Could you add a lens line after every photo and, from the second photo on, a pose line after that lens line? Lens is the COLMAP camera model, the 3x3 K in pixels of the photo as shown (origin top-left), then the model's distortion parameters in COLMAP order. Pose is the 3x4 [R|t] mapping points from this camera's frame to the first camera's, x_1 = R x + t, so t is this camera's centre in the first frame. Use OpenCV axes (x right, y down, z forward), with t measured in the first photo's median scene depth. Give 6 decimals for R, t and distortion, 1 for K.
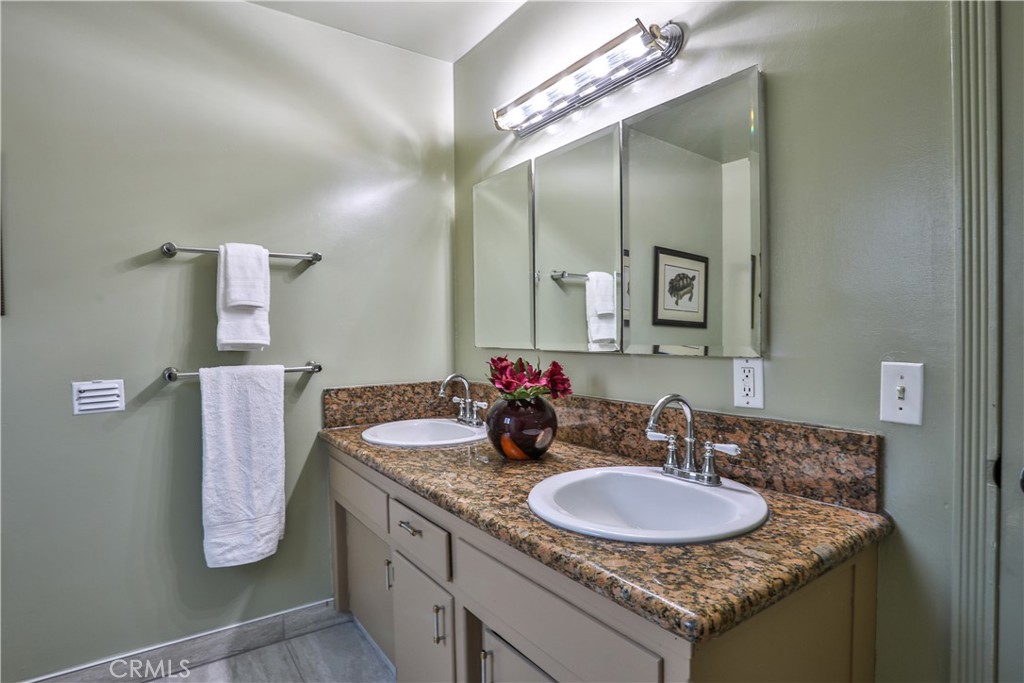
lens RADIAL K [[536.1, 0, 512.0], [0, 536.1, 341.5], [0, 0, 1]] dist [-0.087856, 0.039096]
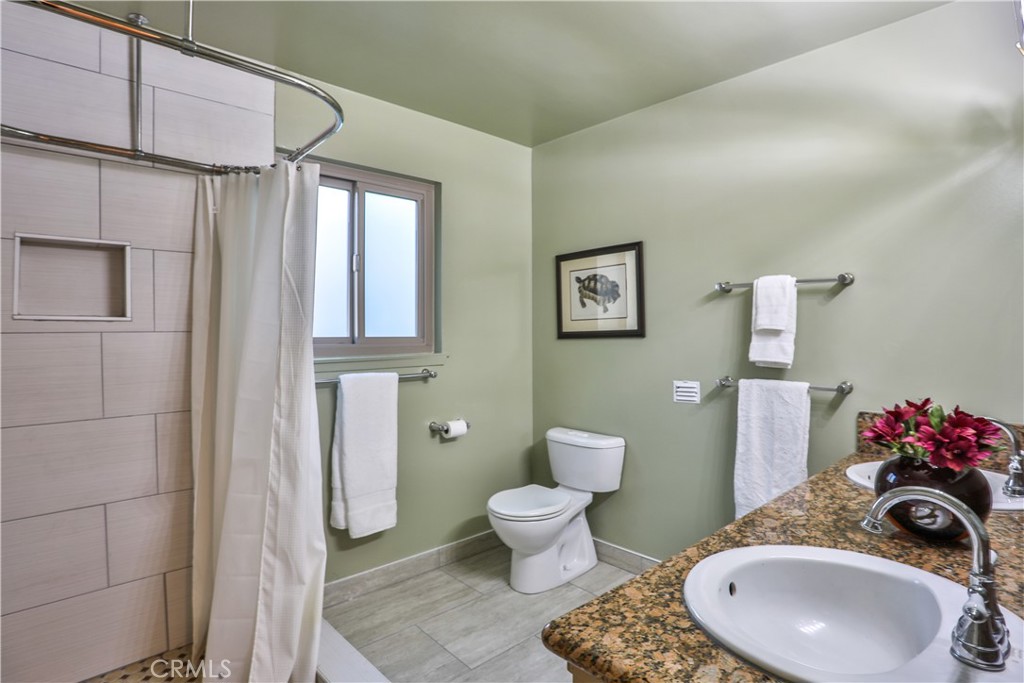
lens RADIAL K [[523.7, 0, 512.0], [0, 523.7, 341.5], [0, 0, 1]] dist [-0.075486, 0.031921]
pose [[0.139117, 0.021667, -0.990039, 0.566557], [-0.013630, 0.999708, 0.019963, -0.057651], [0.990182, 0.010717, 0.139372, 0.277315]]
